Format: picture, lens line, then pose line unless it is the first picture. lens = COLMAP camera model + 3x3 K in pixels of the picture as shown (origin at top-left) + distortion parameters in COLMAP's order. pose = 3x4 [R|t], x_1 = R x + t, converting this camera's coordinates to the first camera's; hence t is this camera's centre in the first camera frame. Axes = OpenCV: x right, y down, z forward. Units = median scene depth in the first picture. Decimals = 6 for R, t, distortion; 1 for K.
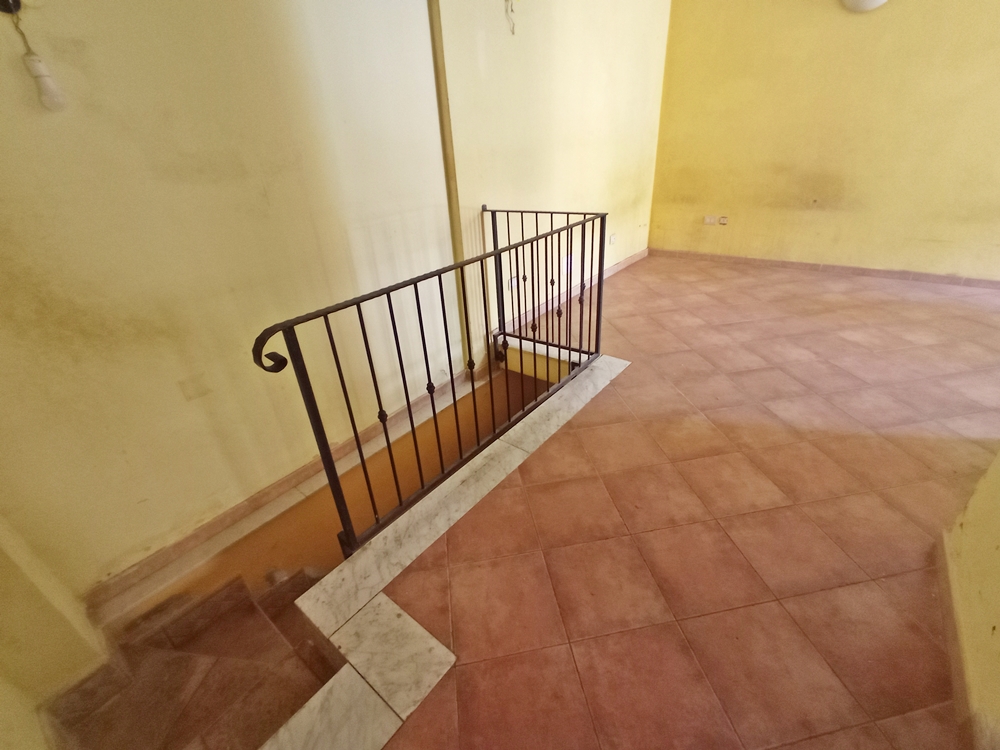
lens RADIAL K [[443.0, 0, 498.1], [0, 443.0, 375.2], [0, 0, 1]] dist [-0.007925, -0.001738]
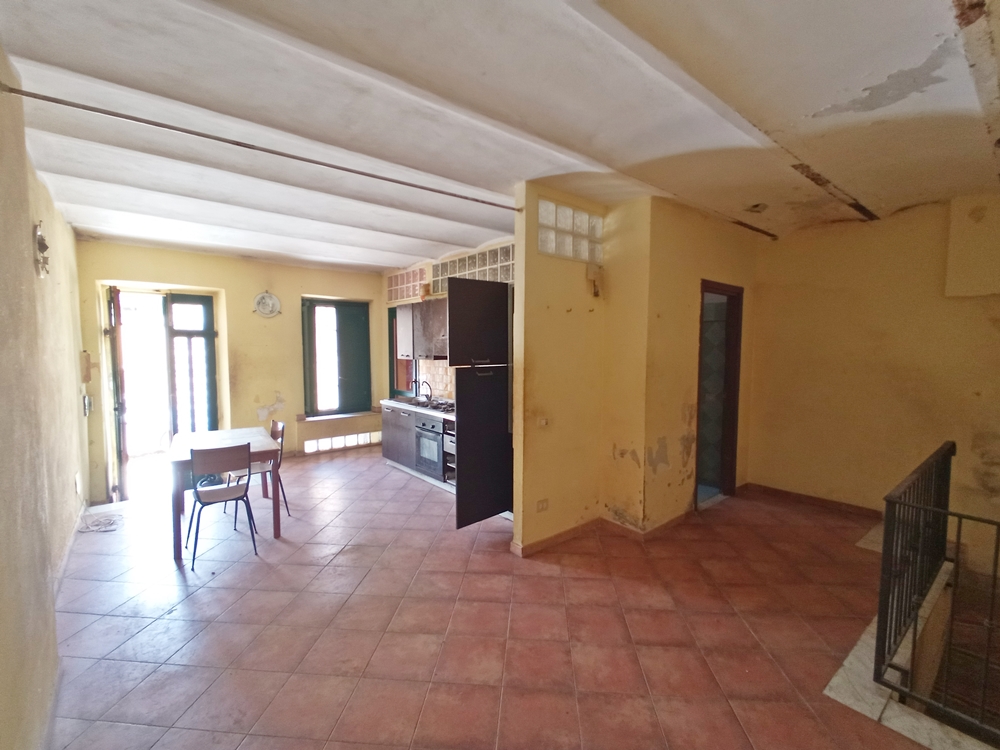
lens RADIAL K [[443.0, 0, 500.2], [0, 443.0, 375.2], [0, 0, 1]] dist [-0.007925, -0.001738]
pose [[-0.972374, 0.053777, 0.227149, 0.731889], [0.164097, 0.849549, 0.501336, -1.063355], [-0.166014, 0.524761, -0.834904, 1.665308]]
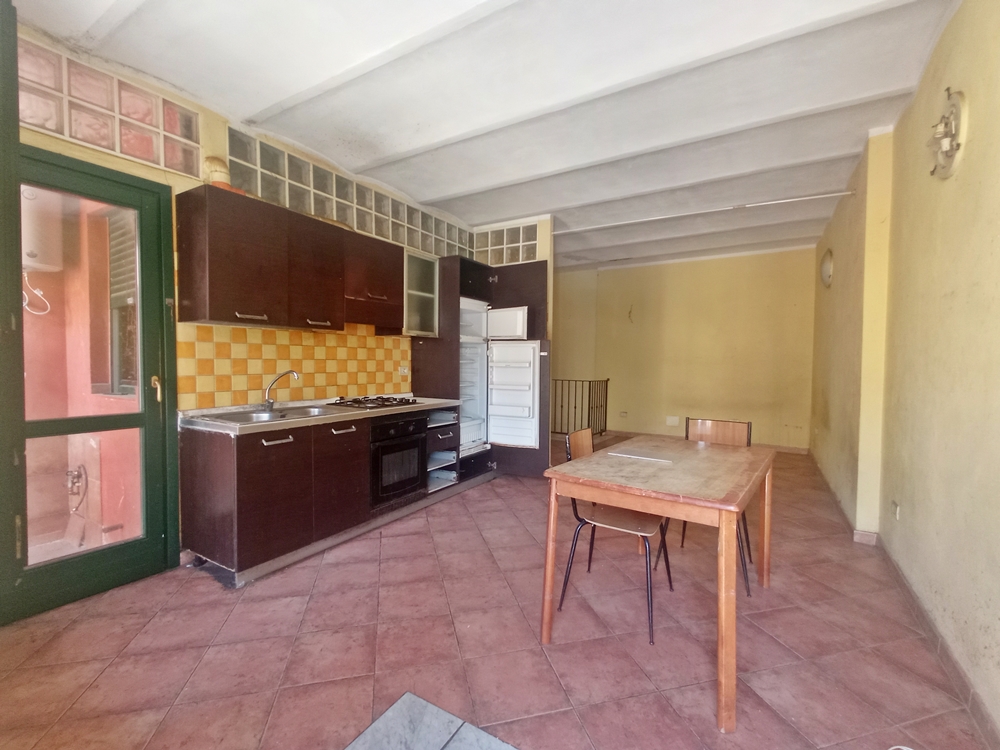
lens RADIAL K [[443.0, 0, 504.2], [0, 443.0, 373.9], [0, 0, 1]] dist [-0.007925, -0.001738]
pose [[0.109346, 0.100422, -0.988918, 2.910170], [-0.482943, 0.874934, 0.035447, -0.233739], [0.868798, 0.473715, 0.144169, 0.113178]]
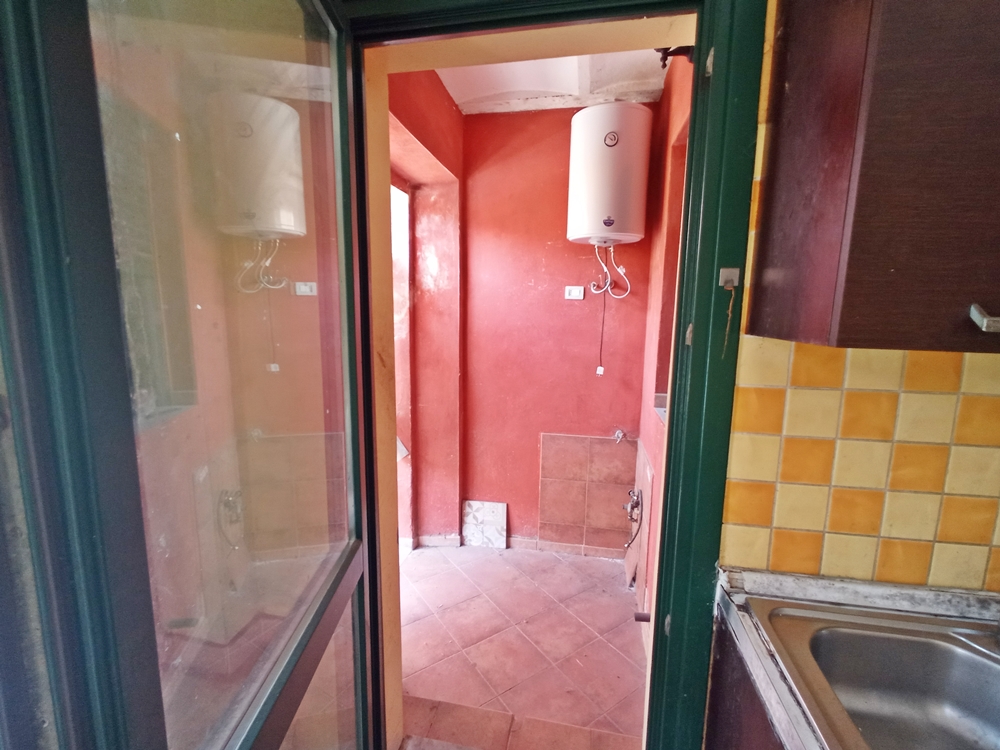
lens RADIAL K [[443.0, 0, 498.3], [0, 443.0, 374.2], [0, 0, 1]] dist [-0.007925, -0.001738]
pose [[-0.901722, 0.115628, -0.416566, 2.123186], [-0.161968, 0.803031, 0.573505, -0.082266], [0.400829, 0.584612, -0.705383, -0.267671]]
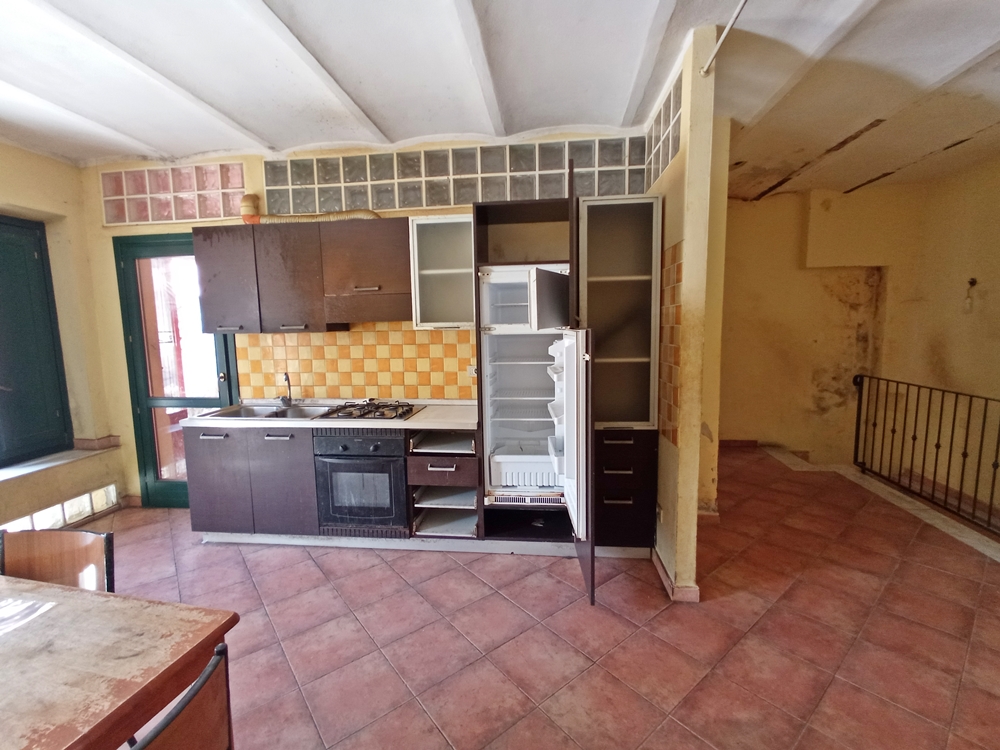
lens RADIAL K [[443.0, 0, 506.0], [0, 443.0, 375.7], [0, 0, 1]] dist [-0.007925, -0.001738]
pose [[-0.854854, 0.140984, -0.499348, 1.762339], [-0.172658, 0.830242, 0.529988, -0.707743], [0.489300, 0.539279, -0.685393, 0.984679]]
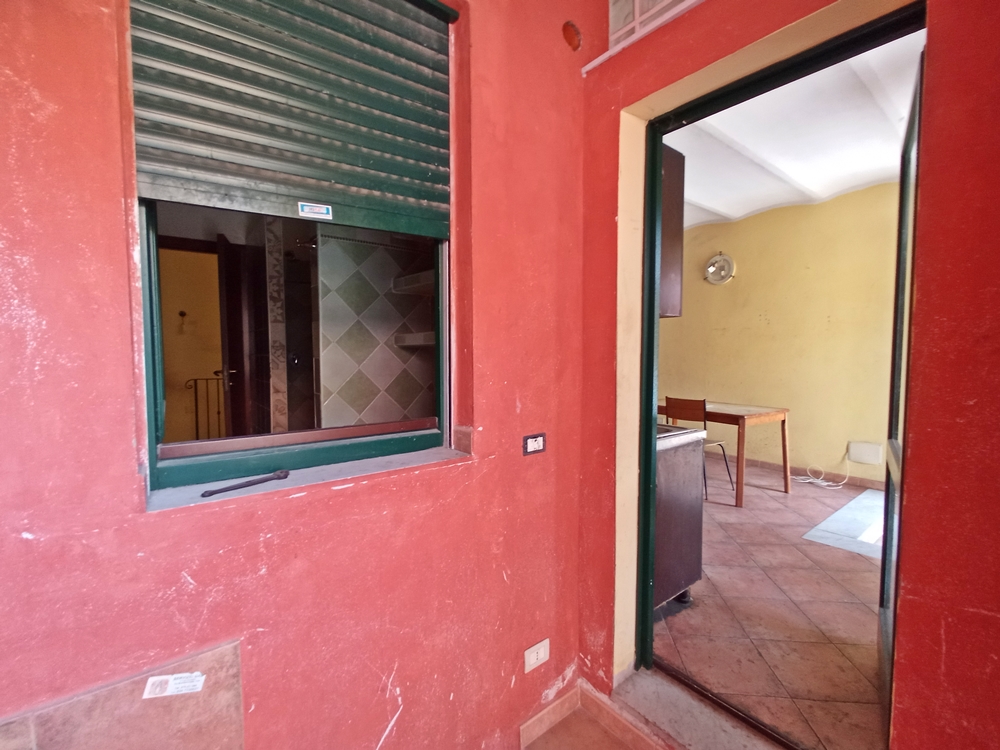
lens RADIAL K [[443.0, 0, 500.4], [0, 443.0, 373.1], [0, 0, 1]] dist [-0.007925, -0.001738]
pose [[0.963955, 0.079476, -0.253917, 1.752414], [-0.176675, 0.904770, -0.387526, 0.488934], [0.198938, 0.418418, 0.886200, -1.140193]]
